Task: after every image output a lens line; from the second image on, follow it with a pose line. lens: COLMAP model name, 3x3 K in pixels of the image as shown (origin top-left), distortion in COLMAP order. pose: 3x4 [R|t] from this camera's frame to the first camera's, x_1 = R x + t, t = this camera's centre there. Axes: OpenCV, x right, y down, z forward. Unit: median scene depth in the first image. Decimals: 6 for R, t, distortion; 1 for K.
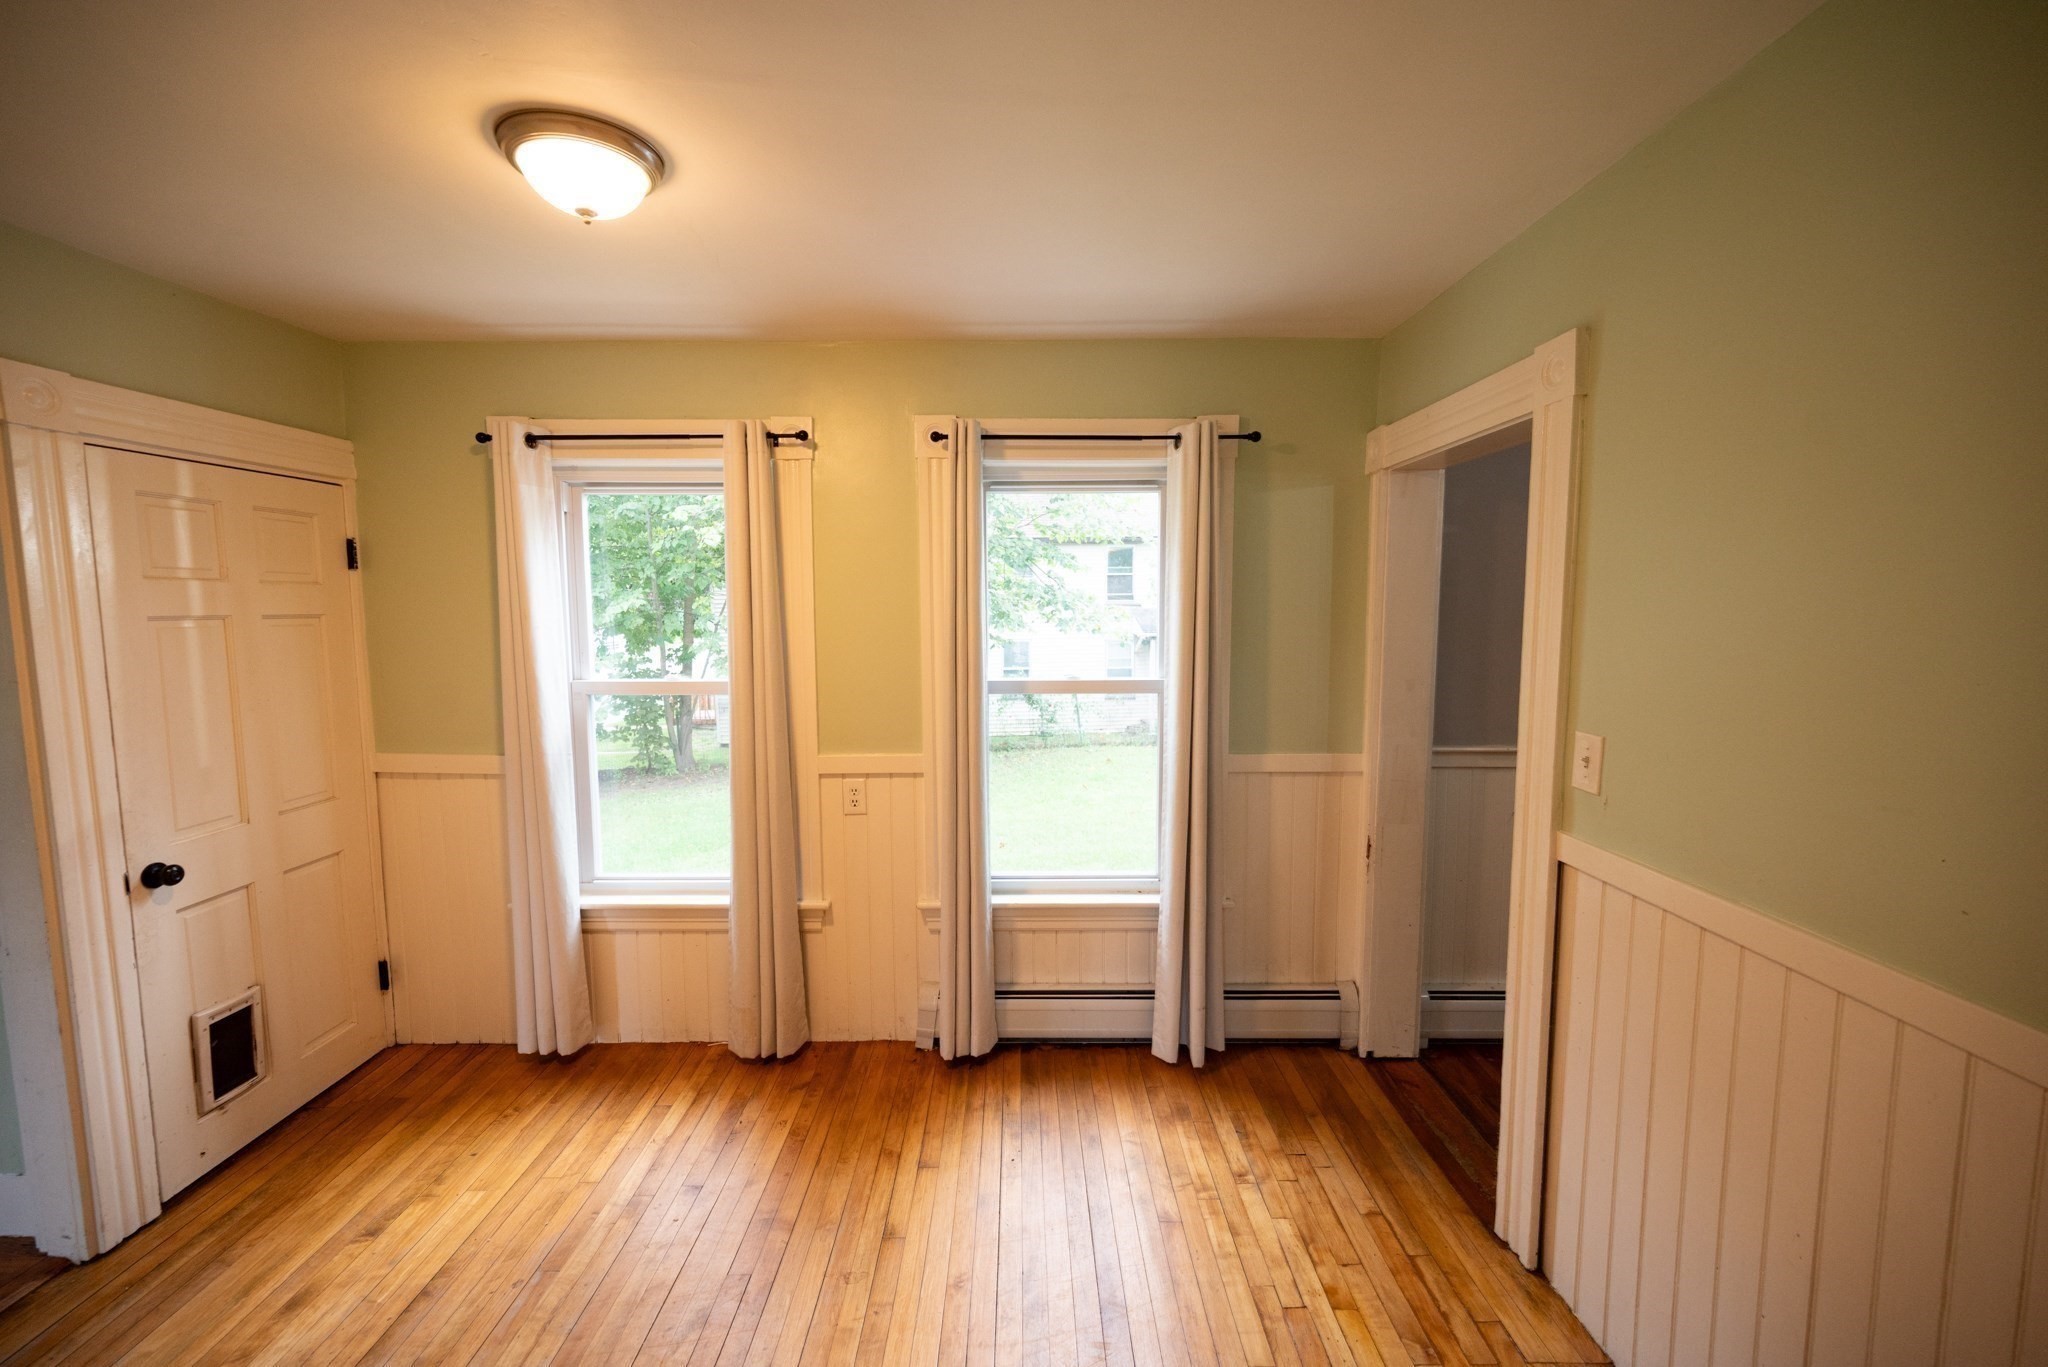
lens RADIAL K [[807.2, 0, 1027.1], [0, 807.2, 679.7], [0, 0, 1]] dist [-0.001776, -0.000043]
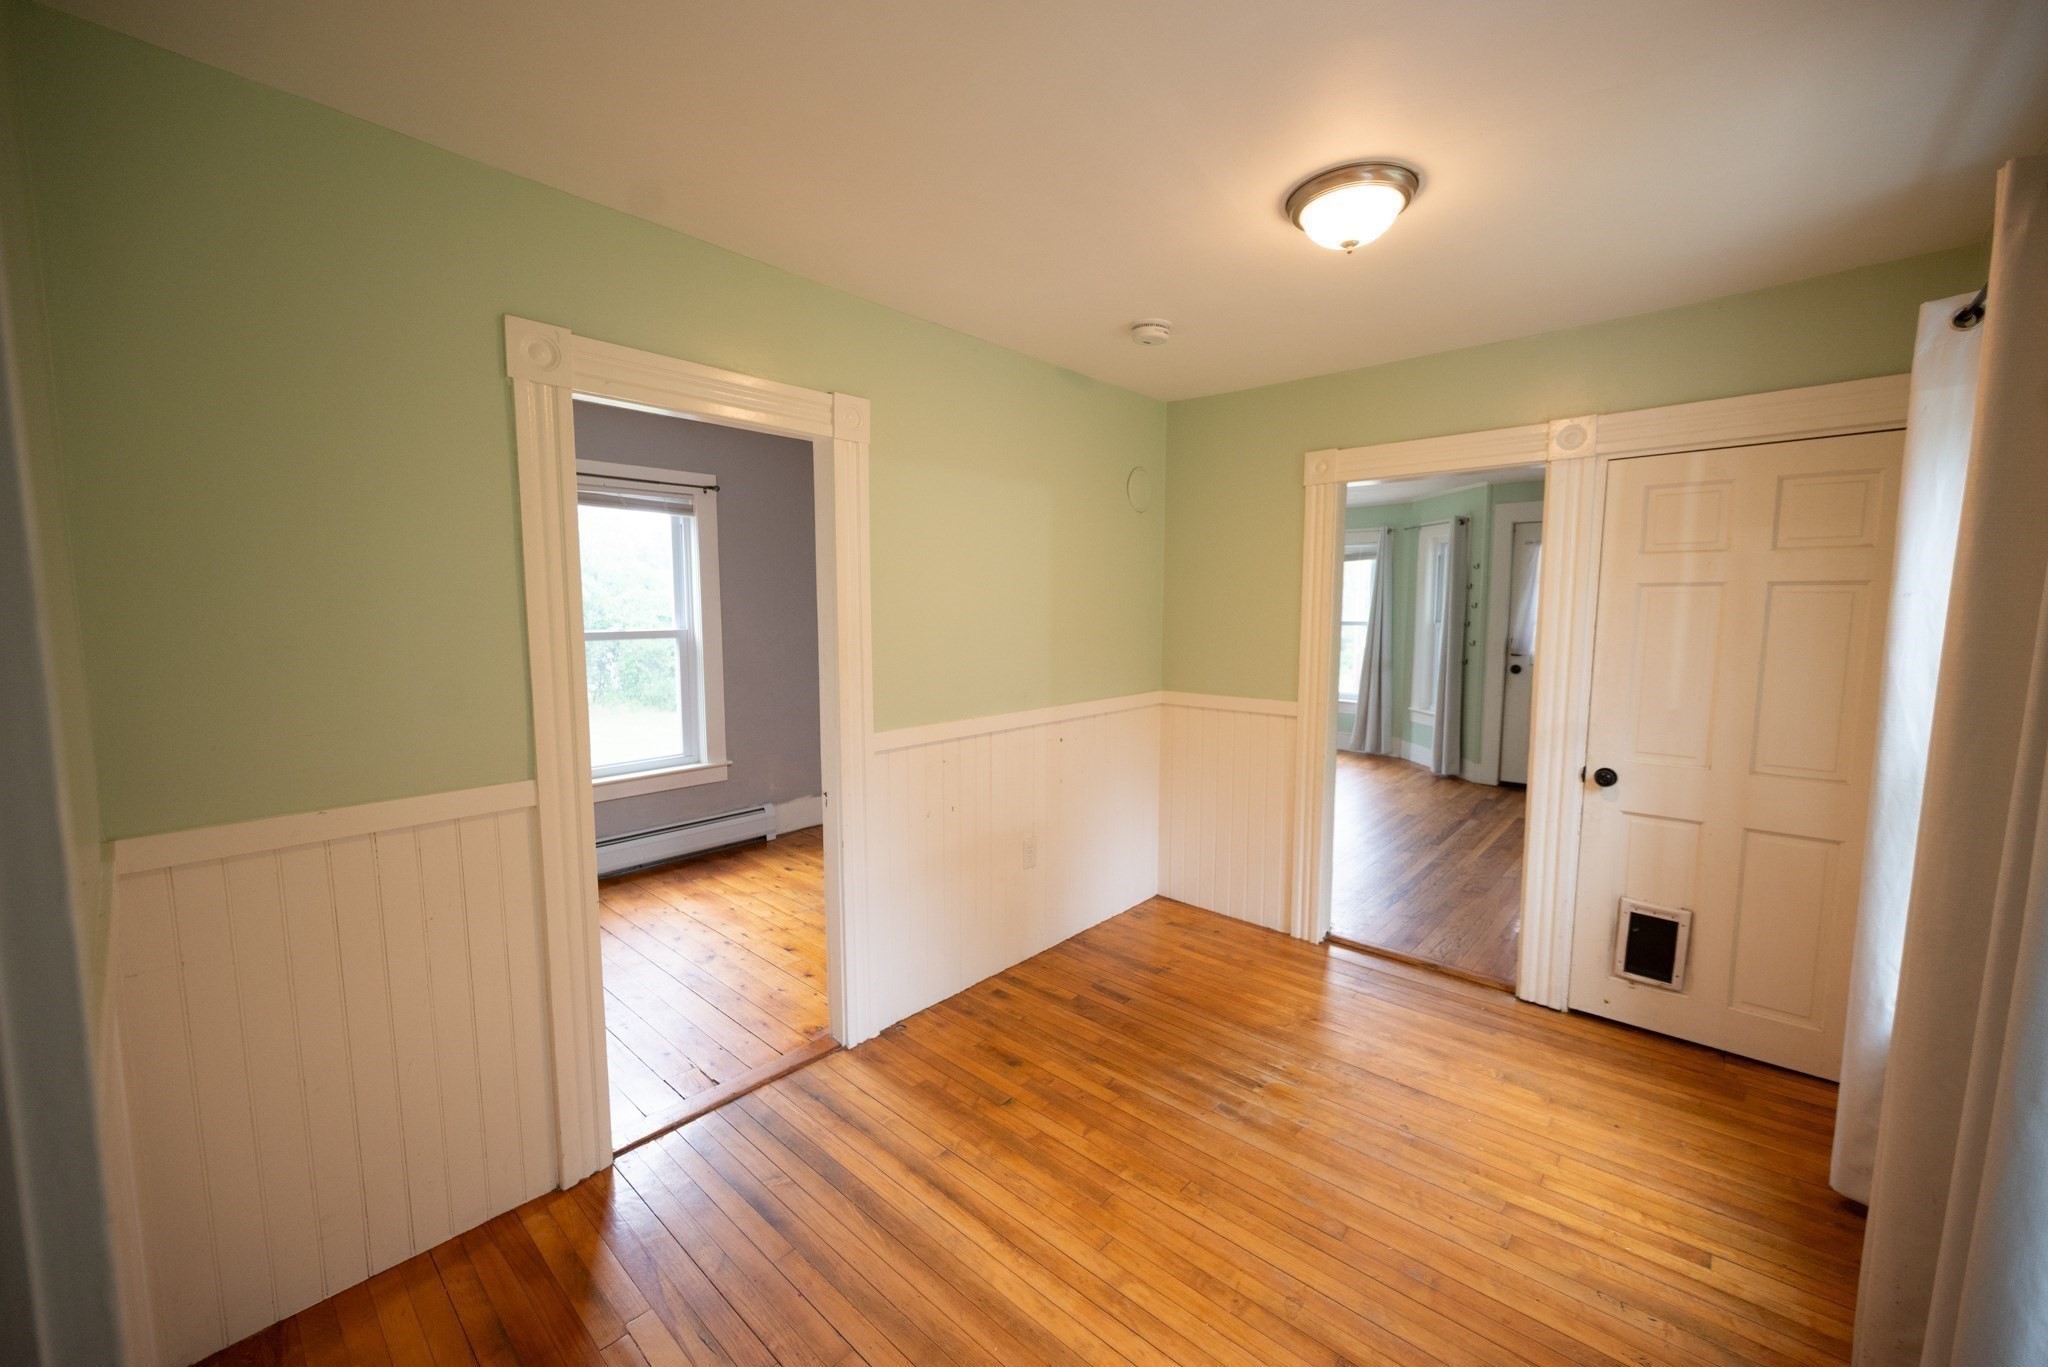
lens RADIAL K [[807.2, 0, 1022.8], [0, 807.2, 683.1], [0, 0, 1]] dist [-0.001776, -0.000043]
pose [[-0.674936, 0.080199, -0.733505, 0.514806], [-0.061078, 0.984592, 0.163853, -0.067770], [0.735344, 0.155391, -0.659638, 1.086704]]
